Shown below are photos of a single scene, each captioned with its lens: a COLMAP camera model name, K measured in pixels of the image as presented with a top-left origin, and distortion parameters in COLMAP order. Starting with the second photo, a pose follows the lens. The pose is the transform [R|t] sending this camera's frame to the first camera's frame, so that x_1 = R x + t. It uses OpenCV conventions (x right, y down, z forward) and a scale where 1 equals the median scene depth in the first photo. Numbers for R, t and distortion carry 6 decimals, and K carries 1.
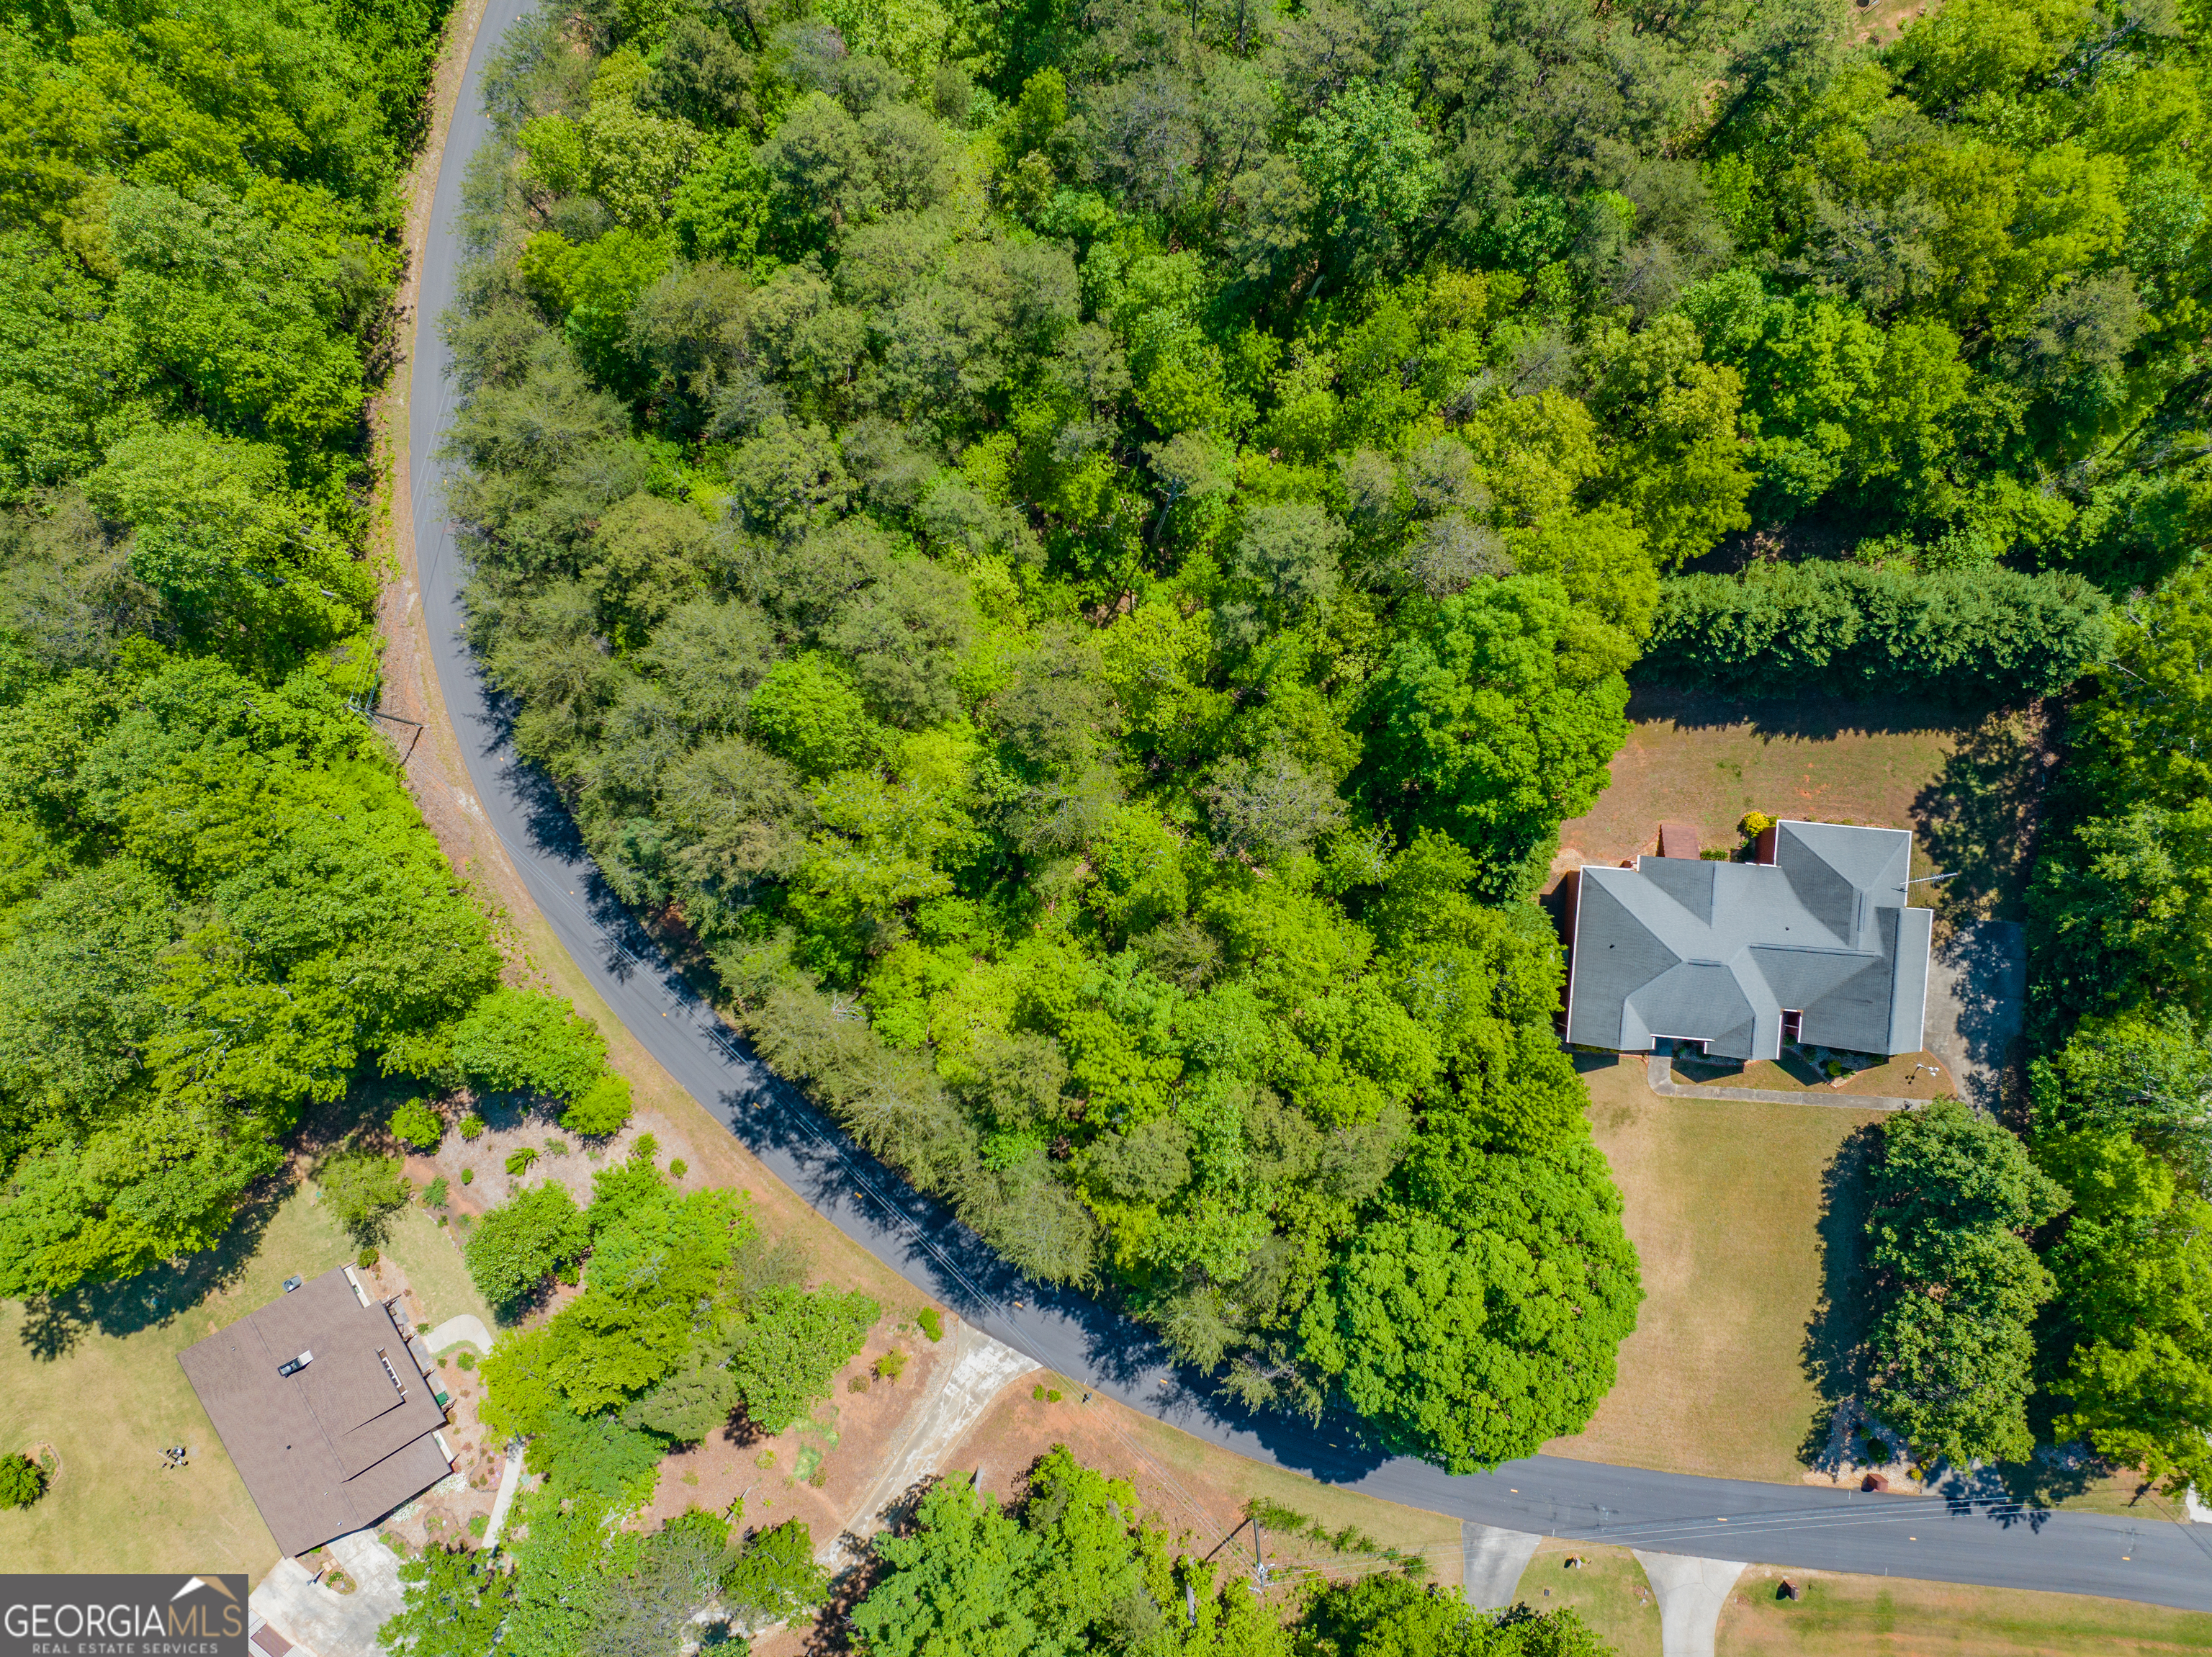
lens RADIAL K [[1525.1, 0, 1122.2], [0, 1525.1, 827.5], [0, 0, 1]] dist [-0.036821, -0.005769]
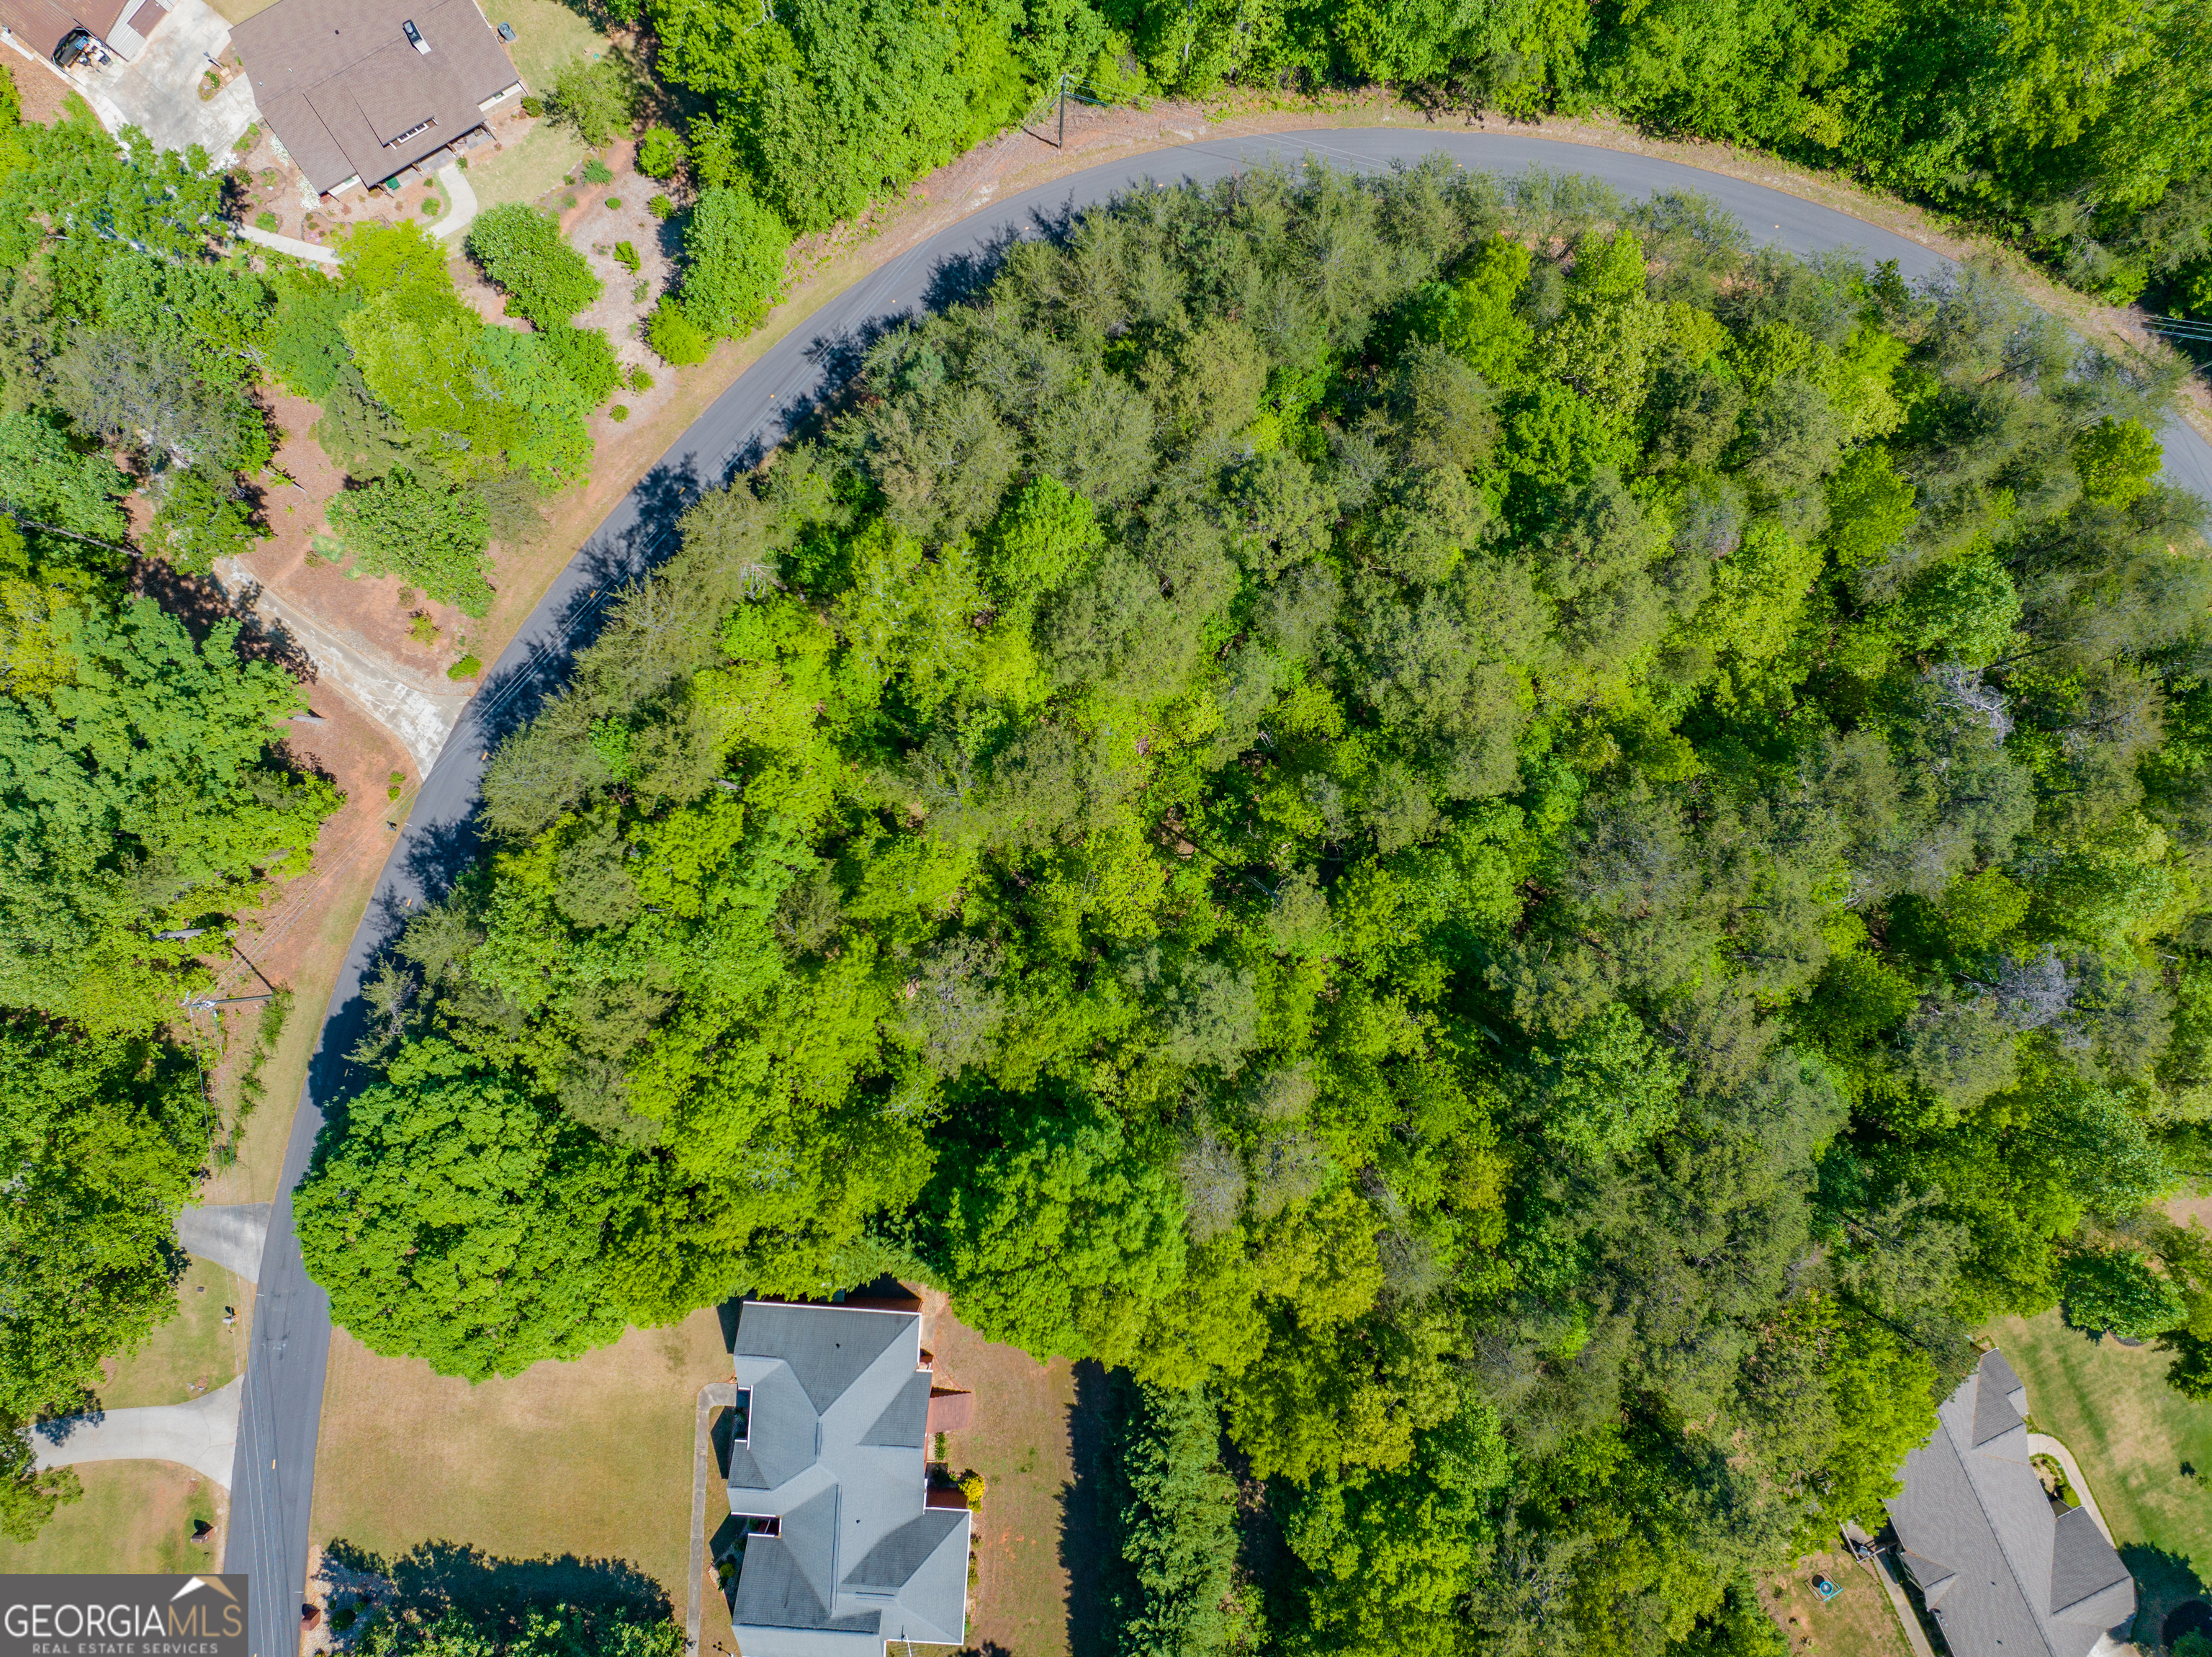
lens RADIAL K [[1528.1, 0, 1106.0], [0, 1528.1, 828.5], [0, 0, 1]] dist [-0.041789, 0.005773]
pose [[0.019376, 0.999774, -0.008805, -0.004139], [-0.999805, 0.019409, 0.003772, -0.113159], [0.003942, 0.008730, 0.999954, 0.001992]]
